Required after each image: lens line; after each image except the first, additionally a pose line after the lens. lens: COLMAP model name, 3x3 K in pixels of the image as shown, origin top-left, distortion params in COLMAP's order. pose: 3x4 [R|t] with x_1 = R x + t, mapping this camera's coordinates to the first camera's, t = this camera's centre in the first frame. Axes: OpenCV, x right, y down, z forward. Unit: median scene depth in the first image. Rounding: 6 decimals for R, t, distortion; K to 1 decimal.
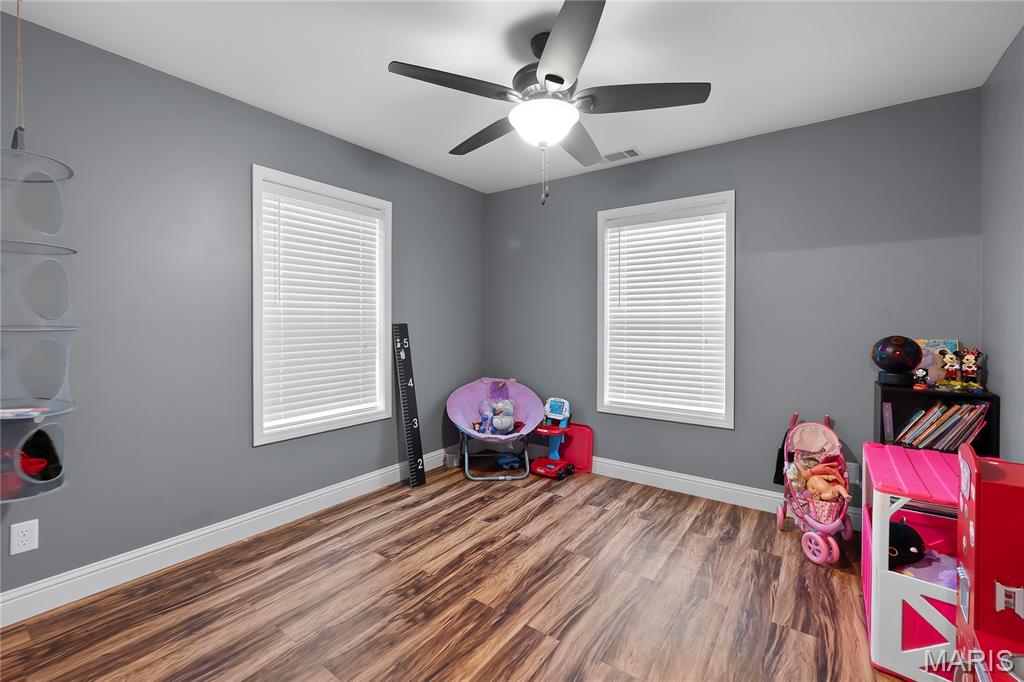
lens RADIAL K [[441.2, 0, 509.1], [0, 441.2, 335.3], [0, 0, 1]] dist [-0.001814, -0.000814]
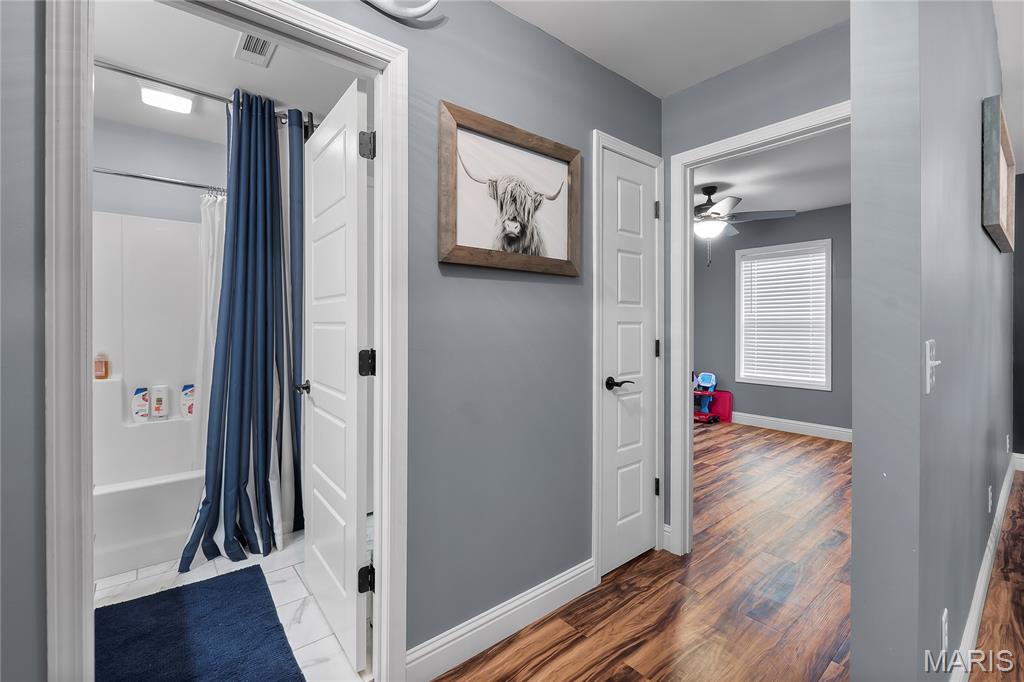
lens RADIAL K [[441.2, 0, 517.0], [0, 441.2, 329.7], [0, 0, 1]] dist [-0.001814, -0.000814]
pose [[0.967737, 0.000537, -0.251962, -0.166558], [-0.003775, 0.999916, -0.012369, 0.017832], [0.251934, 0.012921, 0.967658, -0.757931]]
